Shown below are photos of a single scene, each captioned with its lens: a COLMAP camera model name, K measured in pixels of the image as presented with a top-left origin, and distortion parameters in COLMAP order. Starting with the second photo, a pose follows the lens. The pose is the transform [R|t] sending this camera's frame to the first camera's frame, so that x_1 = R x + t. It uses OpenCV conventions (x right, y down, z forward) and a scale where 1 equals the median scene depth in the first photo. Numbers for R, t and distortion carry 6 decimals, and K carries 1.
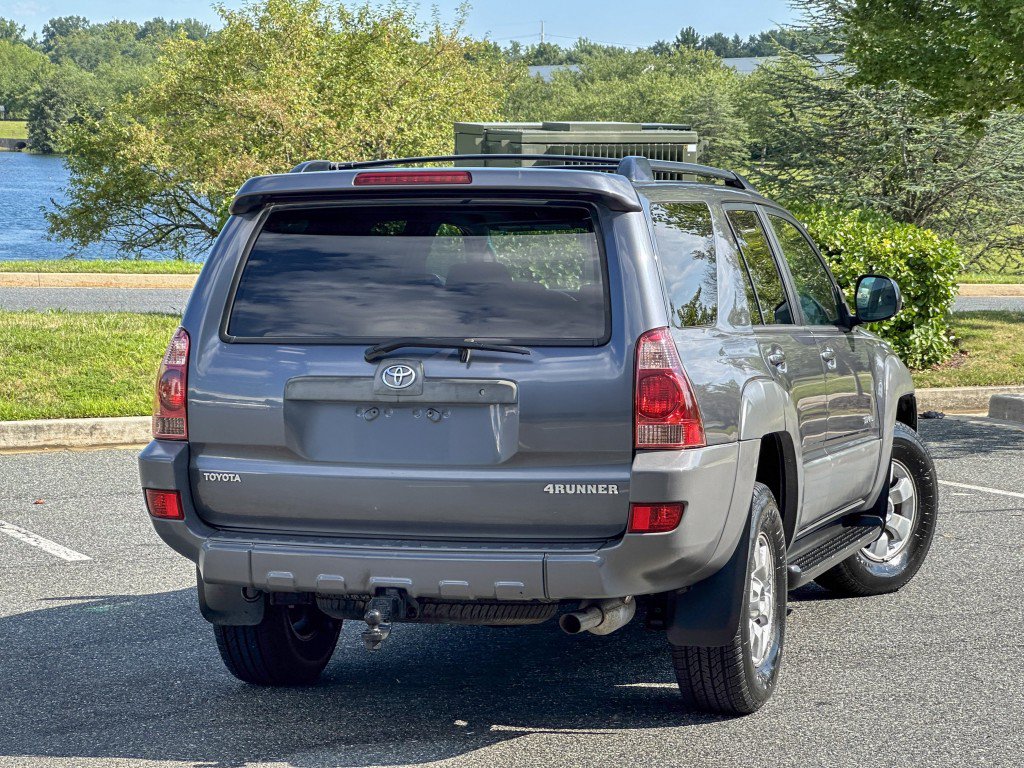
lens RADIAL K [[2672.6, 0, 512.0], [0, 2672.6, 384.0], [0, 0, 1]] dist [-0.115928, 5.135953]
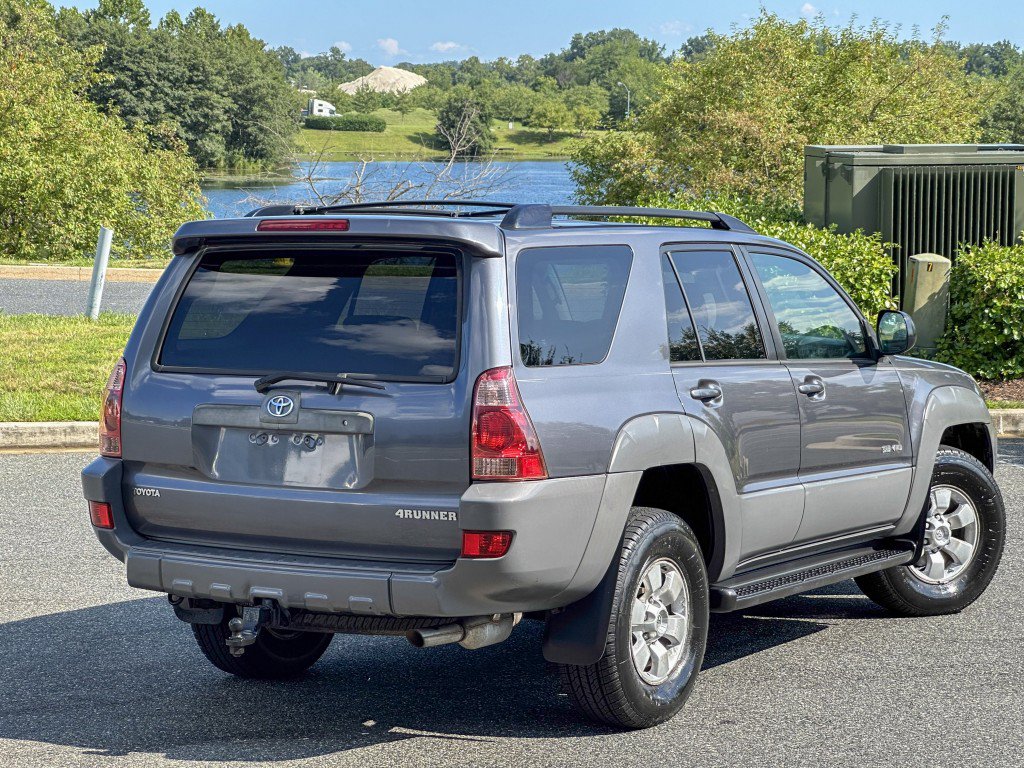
lens RADIAL K [[2474.9, 0, 512.0], [0, 2474.9, 384.0], [0, 0, 1]] dist [-0.109709, 4.172757]
pose [[0.970281, 0.021024, -0.241065, 0.289996], [-0.019822, 0.999776, 0.007411, -0.021023], [0.241167, -0.002413, 0.970481, 0.035664]]
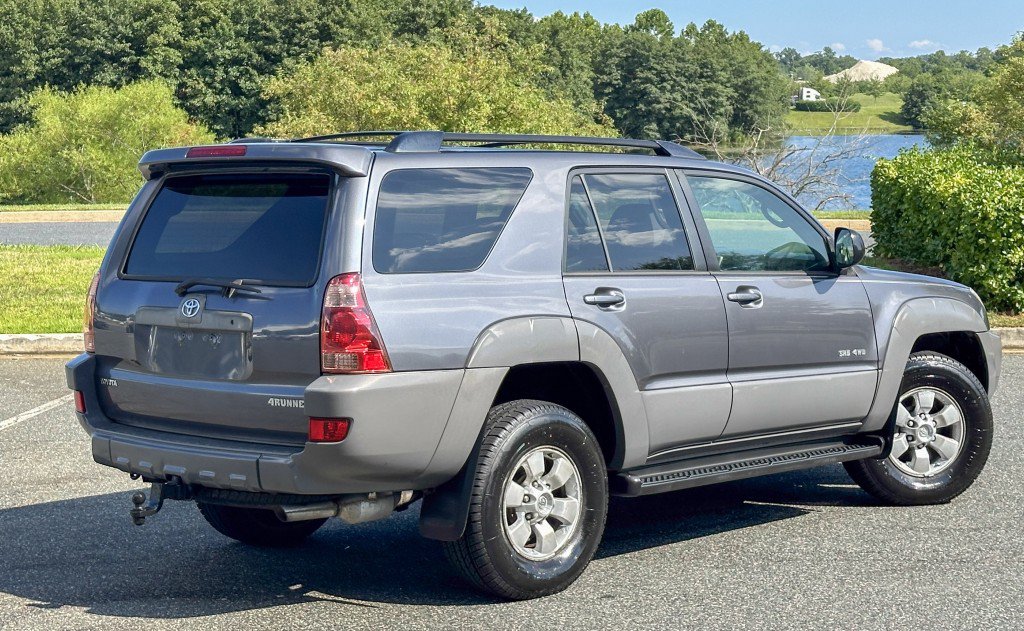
lens RADIAL K [[1915.3, 0, 514.0], [0, 1915.3, 236.6], [0, 0, 1]] dist [0.090392, 0.211435]
pose [[0.885994, 0.005425, -0.463664, 0.508537], [-0.020077, 0.999443, -0.026671, -0.015325], [0.463261, 0.032939, 0.885609, 0.255956]]
